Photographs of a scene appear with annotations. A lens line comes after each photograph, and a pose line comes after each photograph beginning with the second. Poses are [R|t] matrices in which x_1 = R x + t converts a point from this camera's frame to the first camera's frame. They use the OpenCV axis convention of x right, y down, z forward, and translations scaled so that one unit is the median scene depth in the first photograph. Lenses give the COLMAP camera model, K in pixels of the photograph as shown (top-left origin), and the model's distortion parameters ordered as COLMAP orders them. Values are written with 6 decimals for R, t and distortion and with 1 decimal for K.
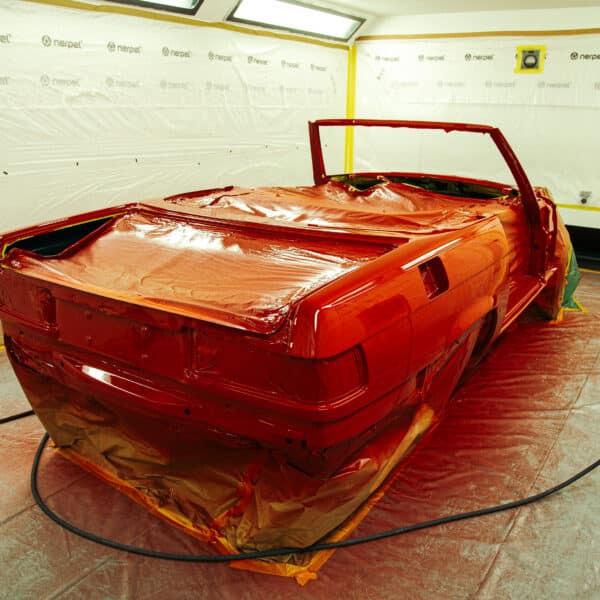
lens RADIAL K [[615.9, 0, 301.9], [0, 615.9, 293.9], [0, 0, 1]] dist [-0.083731, 0.021476]
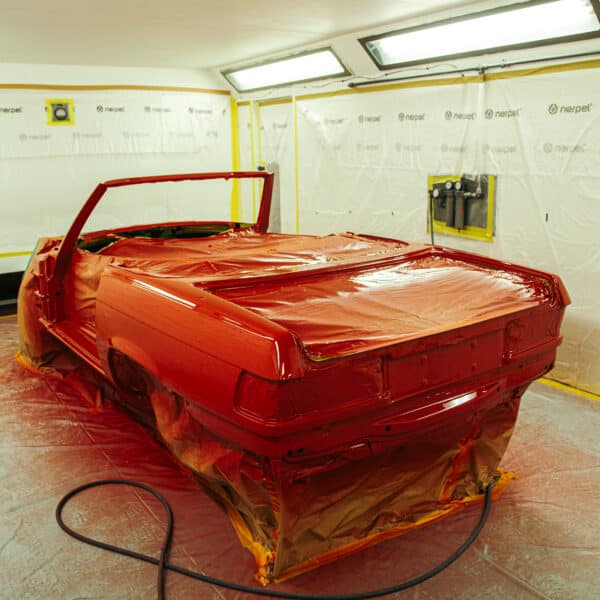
lens RADIAL K [[627.3, 0, 300.0], [0, 627.3, 300.0], [0, 0, 1]] dist [-0.066769, 0.010153]
pose [[0.396496, -0.247874, 0.883940, -1.364821], [0.304304, 0.943910, 0.128193, -0.267024], [-0.866135, 0.218158, 0.449686, 0.660111]]
